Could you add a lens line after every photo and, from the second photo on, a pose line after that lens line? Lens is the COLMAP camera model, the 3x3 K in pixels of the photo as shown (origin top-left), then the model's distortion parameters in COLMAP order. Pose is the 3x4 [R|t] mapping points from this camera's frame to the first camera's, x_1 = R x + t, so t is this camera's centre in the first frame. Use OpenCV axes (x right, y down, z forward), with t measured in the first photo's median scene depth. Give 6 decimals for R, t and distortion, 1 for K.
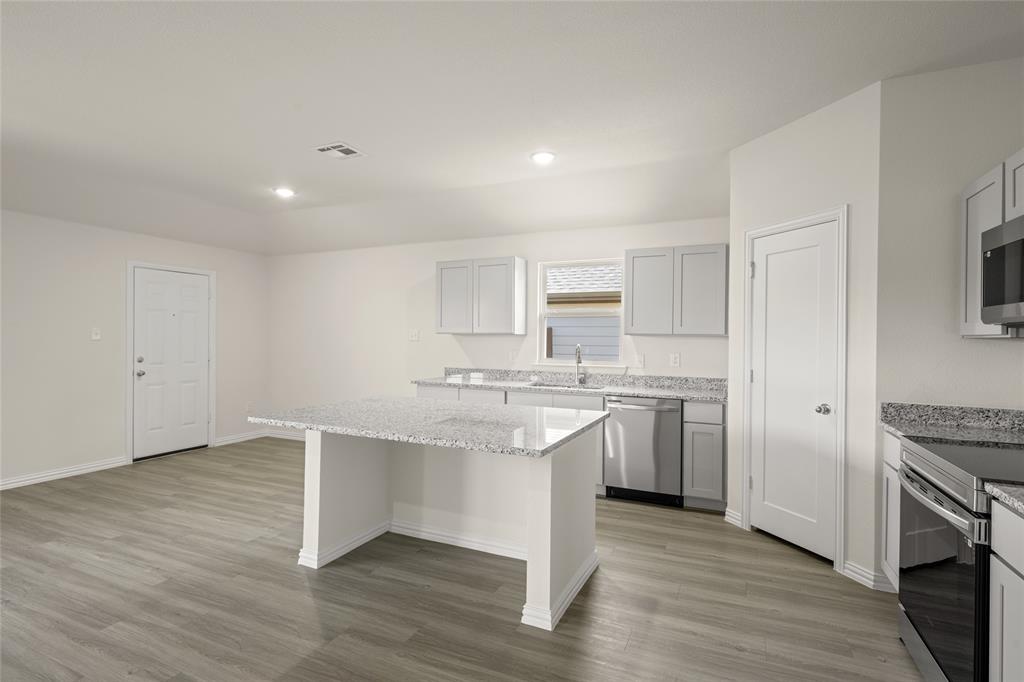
lens RADIAL K [[494.6, 0, 511.5], [0, 494.6, 339.5], [0, 0, 1]] dist [-0.002793, 0.000333]
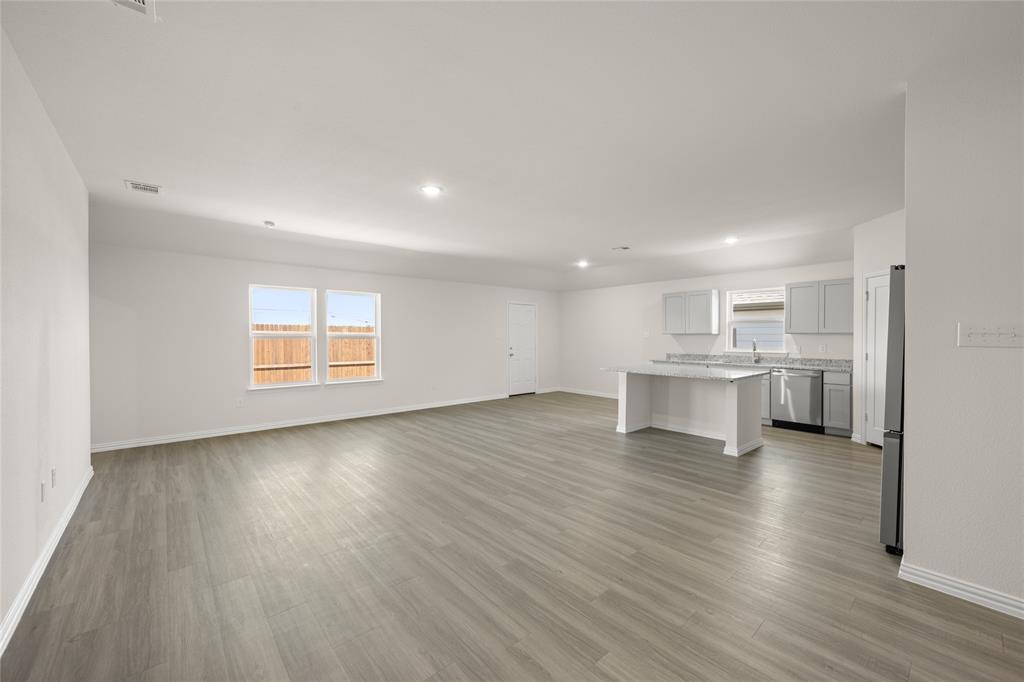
lens RADIAL K [[401.4, 0, 513.3], [0, 401.4, 339.5], [0, 0, 1]] dist [-0.001943, 0.000047]
pose [[0.910759, -0.005611, -0.412900, -0.060781], [0.007486, 0.999968, 0.002923, -0.000148], [0.412870, -0.005753, 0.910772, -0.723604]]
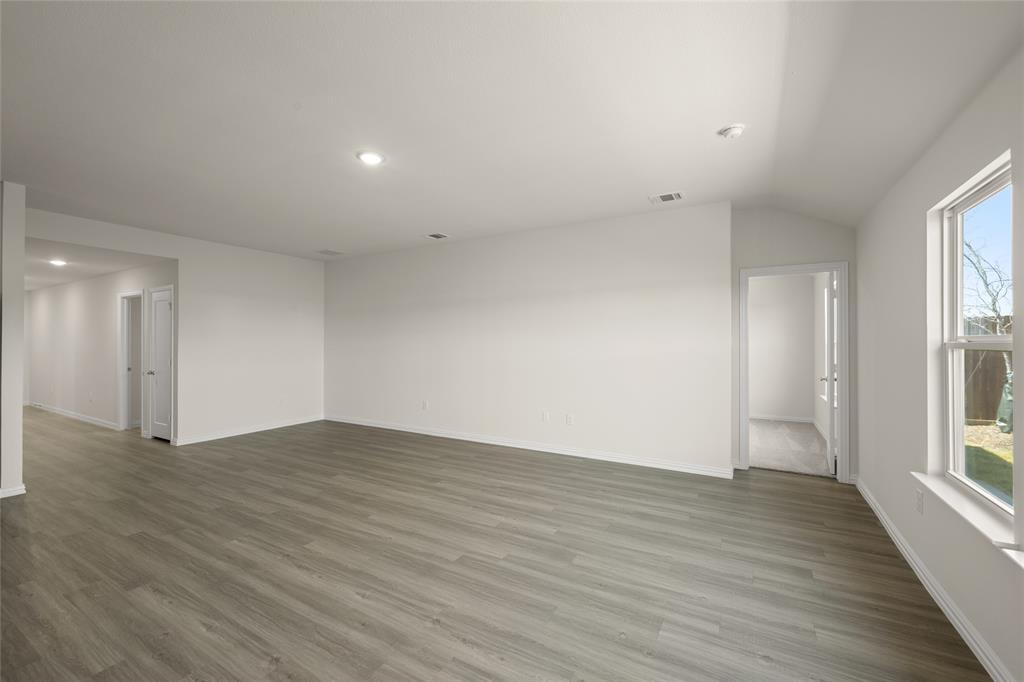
lens RADIAL K [[447.9, 0, 513.5], [0, 447.9, 340.7], [0, 0, 1]] dist [0.004251, 0.000399]
pose [[-0.992191, -0.005588, 0.124604, -1.026255], [-0.005764, 0.999983, -0.001052, -0.007252], [-0.124596, -0.001762, -0.992206, 0.906058]]
